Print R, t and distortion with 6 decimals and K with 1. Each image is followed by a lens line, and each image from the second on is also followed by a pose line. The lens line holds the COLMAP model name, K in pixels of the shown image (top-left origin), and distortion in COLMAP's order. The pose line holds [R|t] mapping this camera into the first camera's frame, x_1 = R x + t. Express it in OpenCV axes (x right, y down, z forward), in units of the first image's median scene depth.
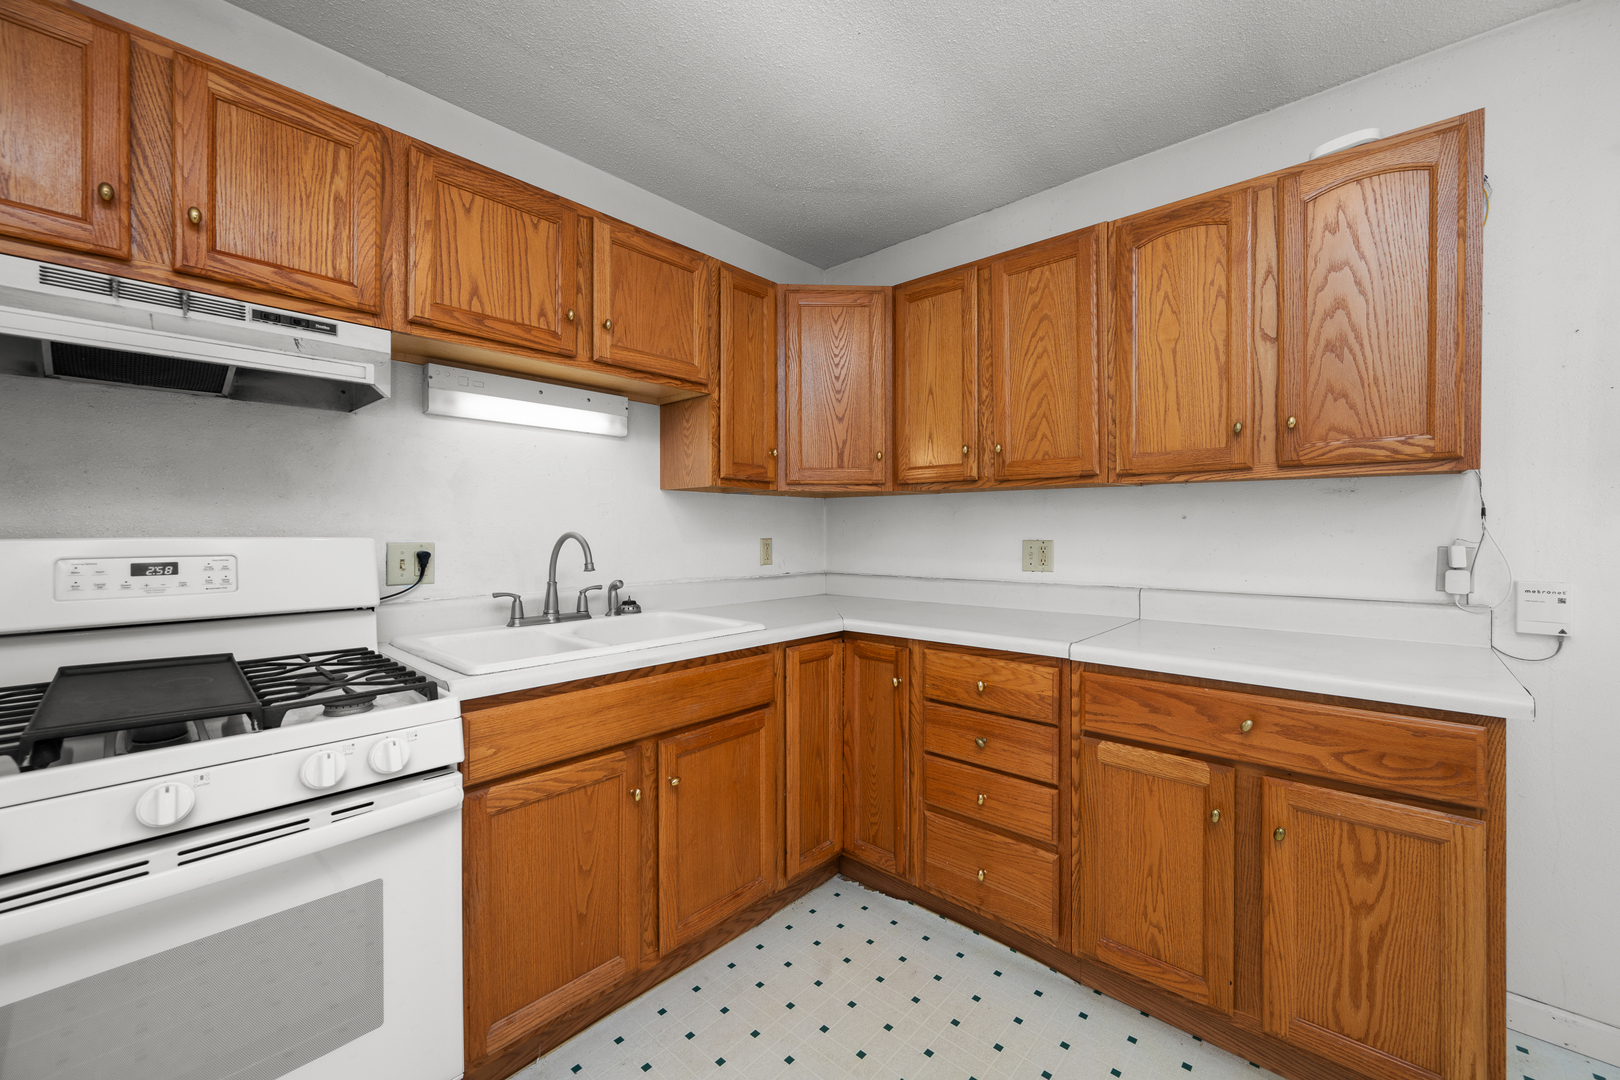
lens RADIAL K [[631.7, 0, 814.9], [0, 631.7, 529.7], [0, 0, 1]] dist [-0.002646, -0.000285]
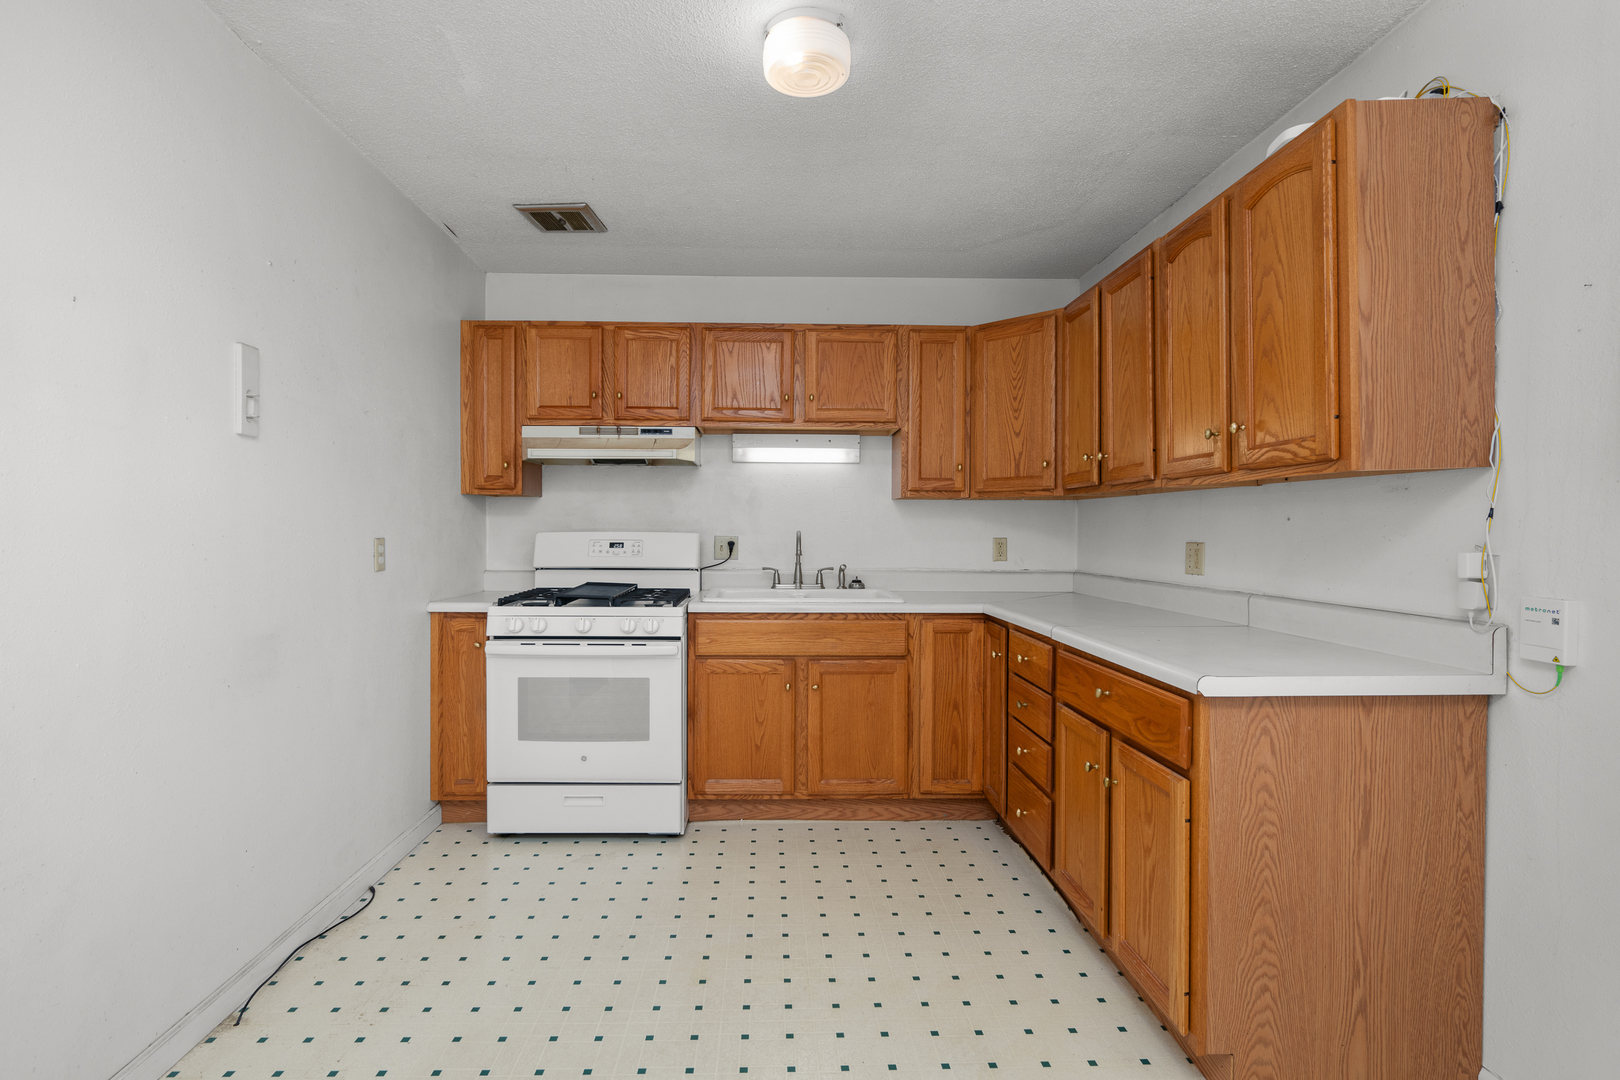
lens RADIAL K [[762.9, 0, 803.9], [0, 762.9, 535.5], [0, 0, 1]] dist [0.002629, 0.000154]
pose [[0.696711, 0.010867, -0.717270, 1.103855], [-0.005522, 0.999937, 0.009786, -0.002957], [0.717331, -0.002857, 0.696727, -0.354349]]
